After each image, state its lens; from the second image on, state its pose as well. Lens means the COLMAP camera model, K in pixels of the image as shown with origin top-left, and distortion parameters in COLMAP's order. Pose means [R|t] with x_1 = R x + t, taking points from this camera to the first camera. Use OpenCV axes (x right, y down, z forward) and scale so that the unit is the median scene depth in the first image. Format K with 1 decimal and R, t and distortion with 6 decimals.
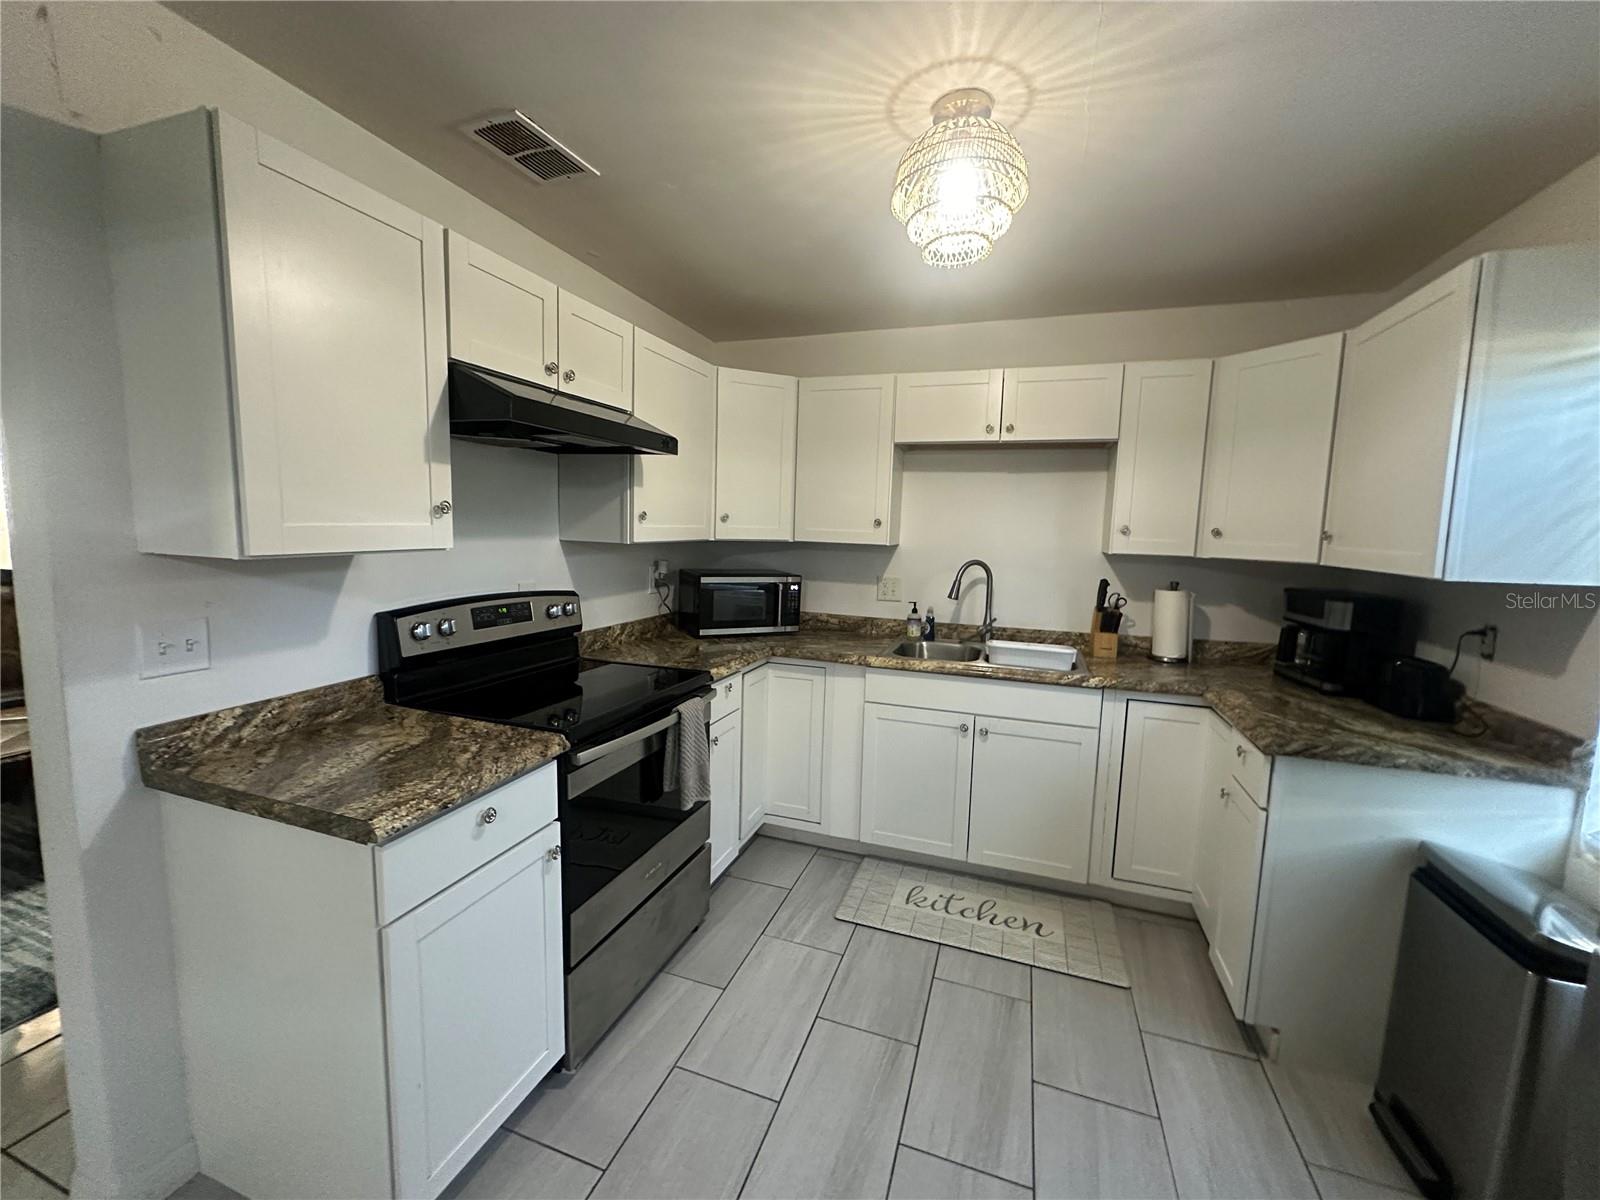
lens RADIAL K [[641.2, 0, 796.5], [0, 641.2, 597.9], [0, 0, 1]] dist [-0.003201, 0.000346]
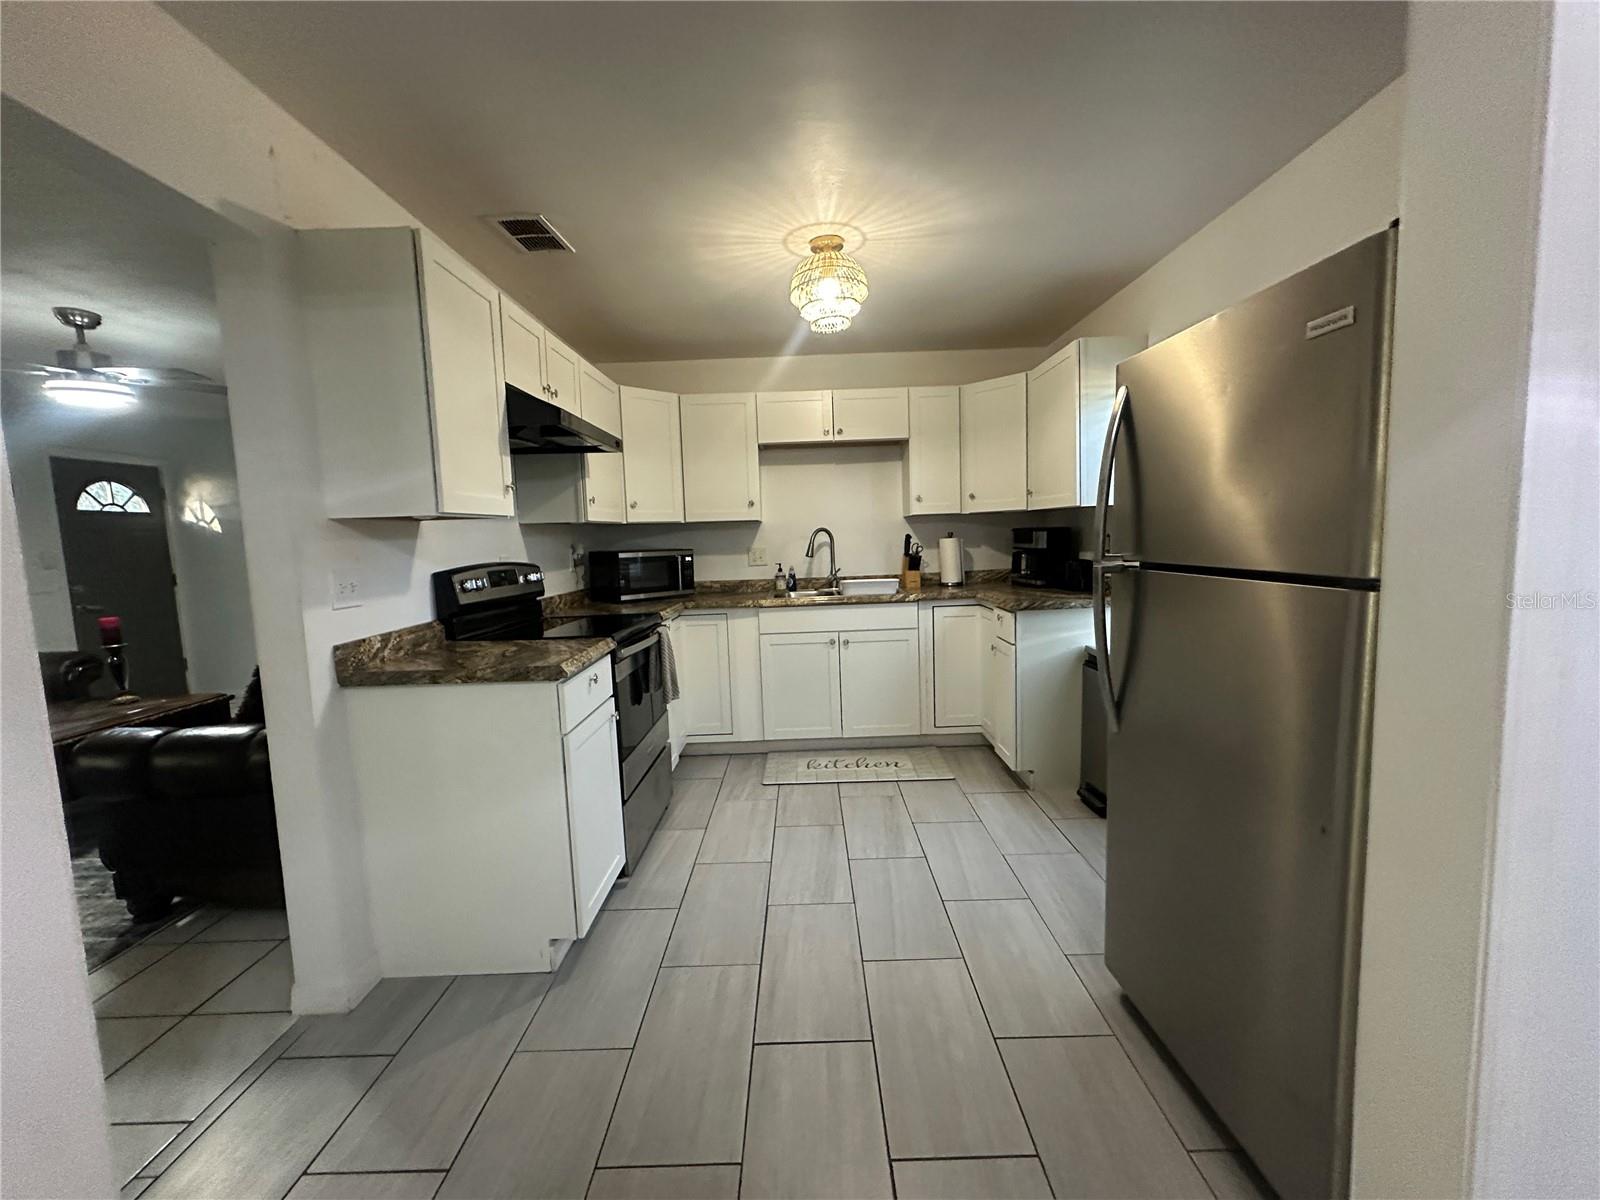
lens RADIAL K [[641.2, 0, 801.7], [0, 641.2, 599.6], [0, 0, 1]] dist [-0.003201, 0.000346]
pose [[0.941787, -0.093434, 0.322967, -0.312937], [0.098123, 0.995173, 0.001772, 0.124713], [-0.321574, 0.030022, 0.946408, -0.402493]]
